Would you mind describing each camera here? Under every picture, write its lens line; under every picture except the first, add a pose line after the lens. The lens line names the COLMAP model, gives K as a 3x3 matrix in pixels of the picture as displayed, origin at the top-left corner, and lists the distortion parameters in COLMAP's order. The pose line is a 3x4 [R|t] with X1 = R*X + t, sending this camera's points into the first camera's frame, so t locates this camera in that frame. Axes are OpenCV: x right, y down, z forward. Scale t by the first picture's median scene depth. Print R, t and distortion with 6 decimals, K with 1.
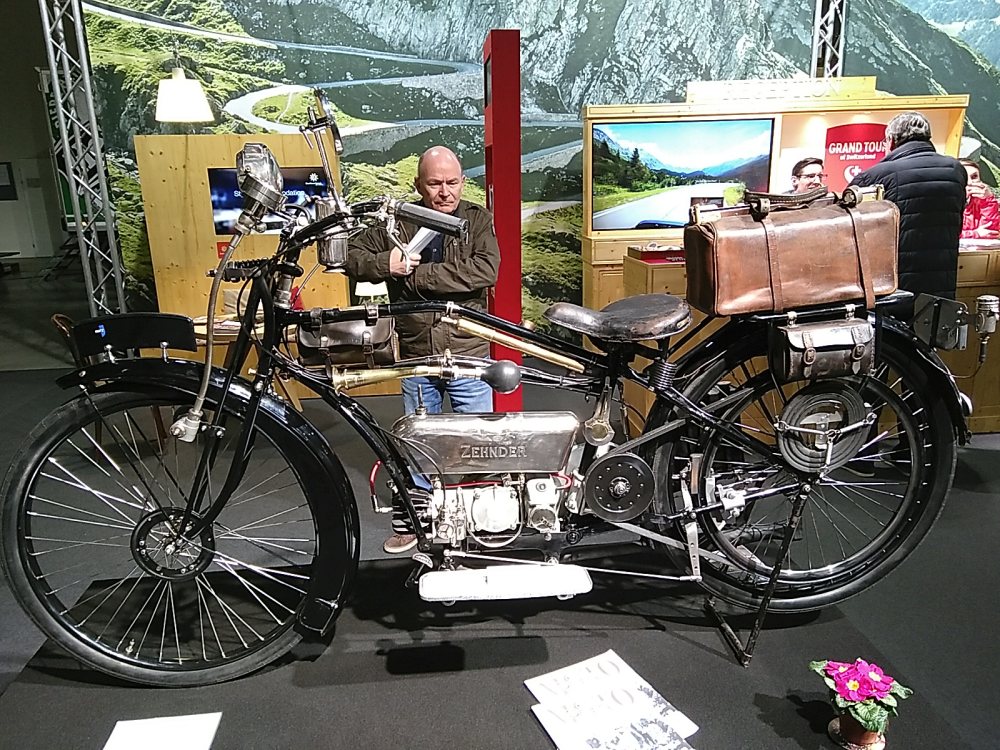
lens RADIAL K [[752.4, 0, 489.8], [0, 752.4, 383.3], [0, 0, 1]] dist [0.042439, -0.047330]
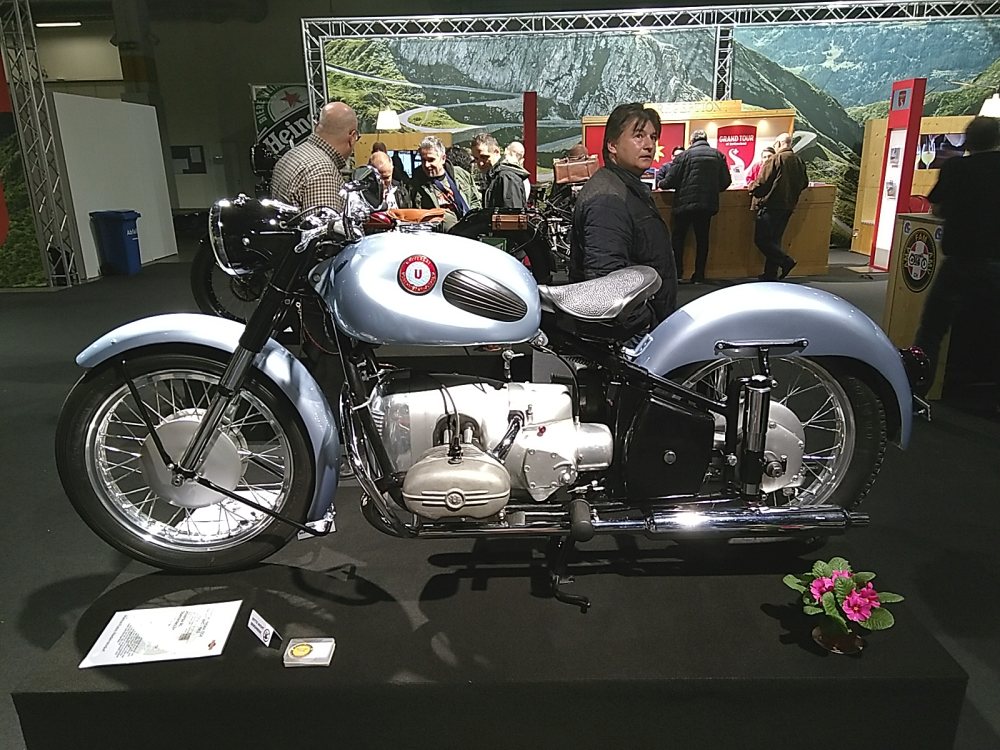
lens RADIAL K [[752.4, 0, 494.0], [0, 752.4, 378.7], [0, 0, 1]] dist [0.042439, -0.047330]
pose [[0.995529, 0.027077, -0.090497, 0.095280], [-0.025514, 0.999505, 0.018387, 0.257796], [0.090950, -0.015996, 0.995727, -0.910392]]
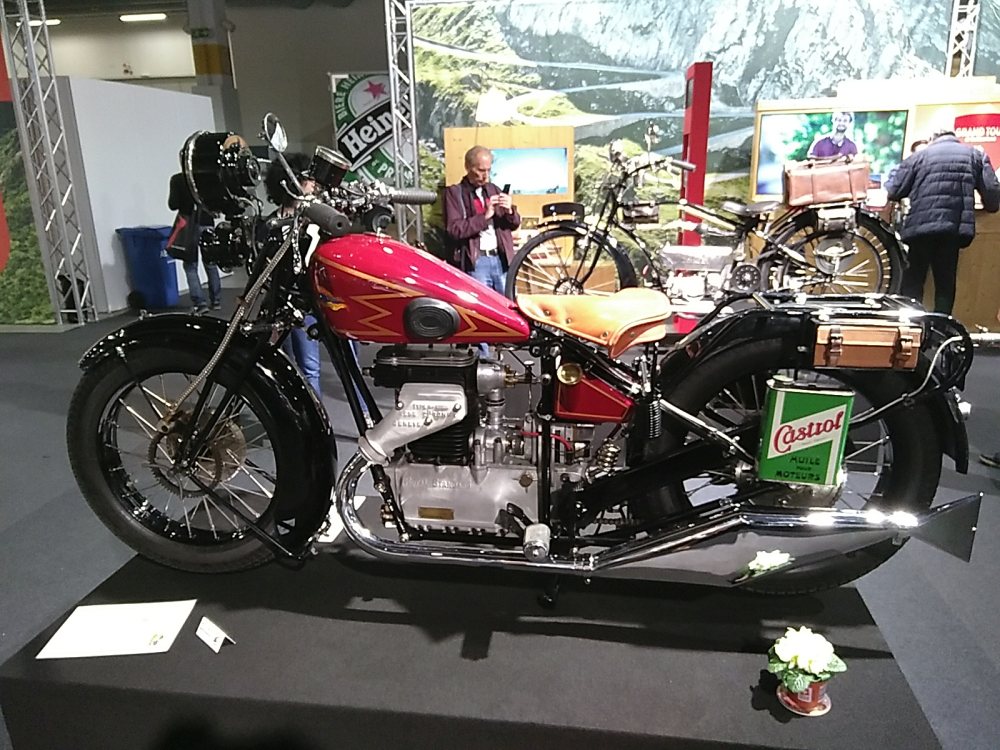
lens RADIAL K [[752.4, 0, 481.1], [0, 752.4, 385.4], [0, 0, 1]] dist [0.042439, -0.047330]
pose [[0.974879, 0.064490, -0.213194, -0.035325], [-0.058877, 0.997733, 0.032580, 0.129365], [0.214812, -0.019210, 0.976466, -0.455230]]
